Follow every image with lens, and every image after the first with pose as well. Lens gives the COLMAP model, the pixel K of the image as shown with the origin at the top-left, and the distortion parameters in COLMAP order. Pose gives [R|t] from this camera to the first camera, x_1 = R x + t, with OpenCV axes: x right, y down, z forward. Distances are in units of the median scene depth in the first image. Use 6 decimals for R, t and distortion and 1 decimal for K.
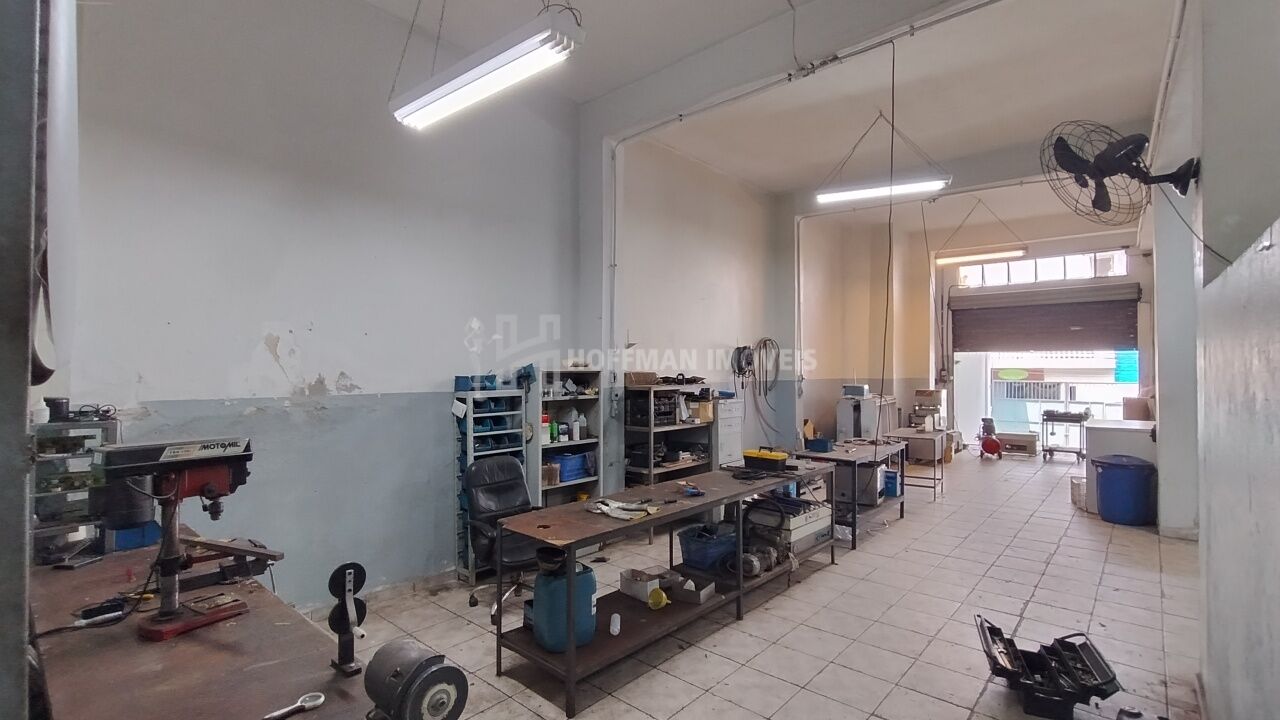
lens RADIAL K [[574.8, 0, 639.0], [0, 574.8, 365.8], [0, 0, 1]] dist [-0.007669, -0.000074]
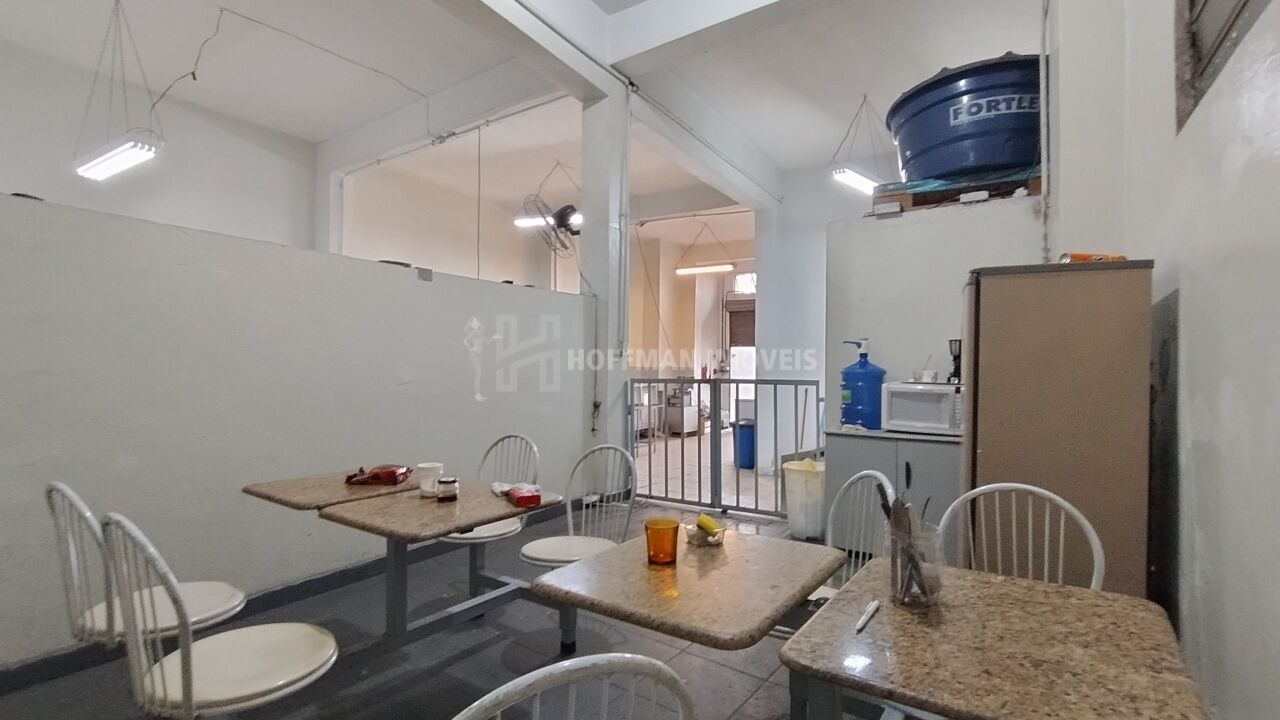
lens RADIAL K [[574.8, 0, 639.0], [0, 574.8, 365.8], [0, 0, 1]] dist [-0.007669, -0.000074]
pose [[0.988837, 0.001082, 0.148999, 0.210447], [-0.001575, 0.999994, 0.003190, 0.013993], [-0.148995, -0.003389, 0.988832, -0.176125]]
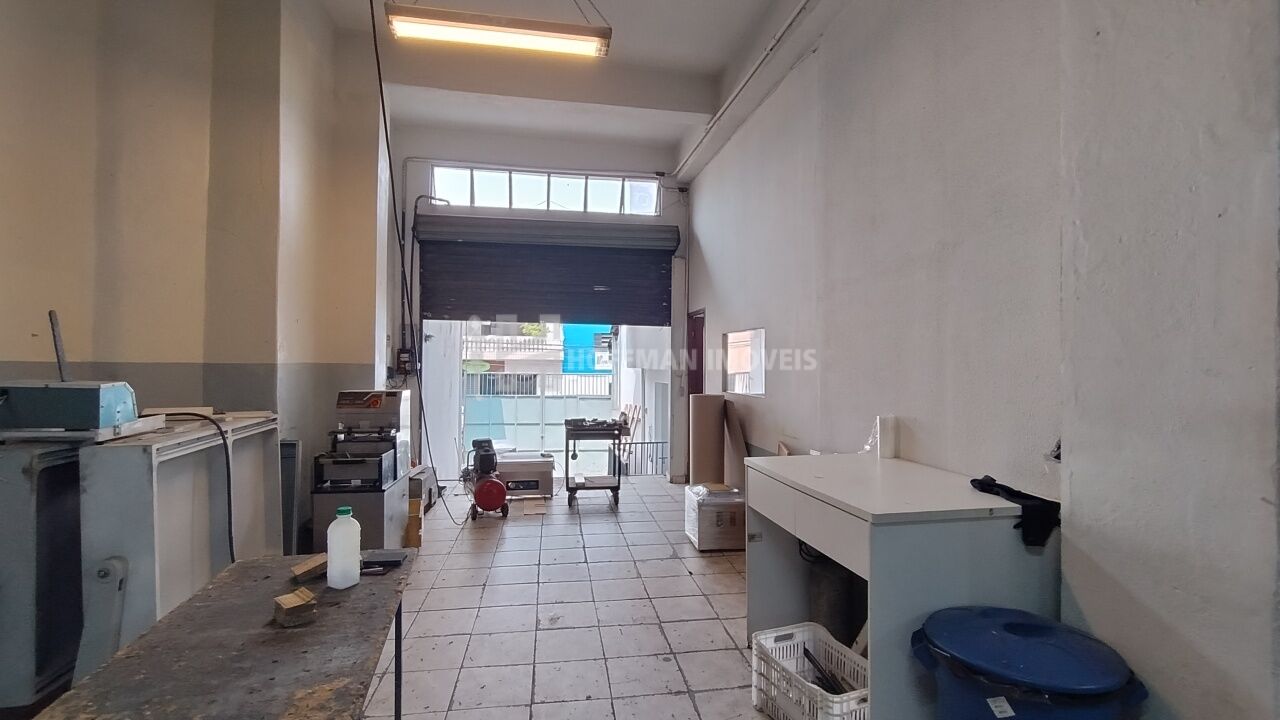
lens RADIAL K [[574.8, 0, 639.0], [0, 574.8, 365.8], [0, 0, 1]] dist [-0.007669, -0.000074]
pose [[0.640259, 0.002826, 0.768154, 0.300552], [-0.010122, 0.999937, 0.004759, 0.019065], [-0.768092, -0.010822, 0.640248, 0.565973]]
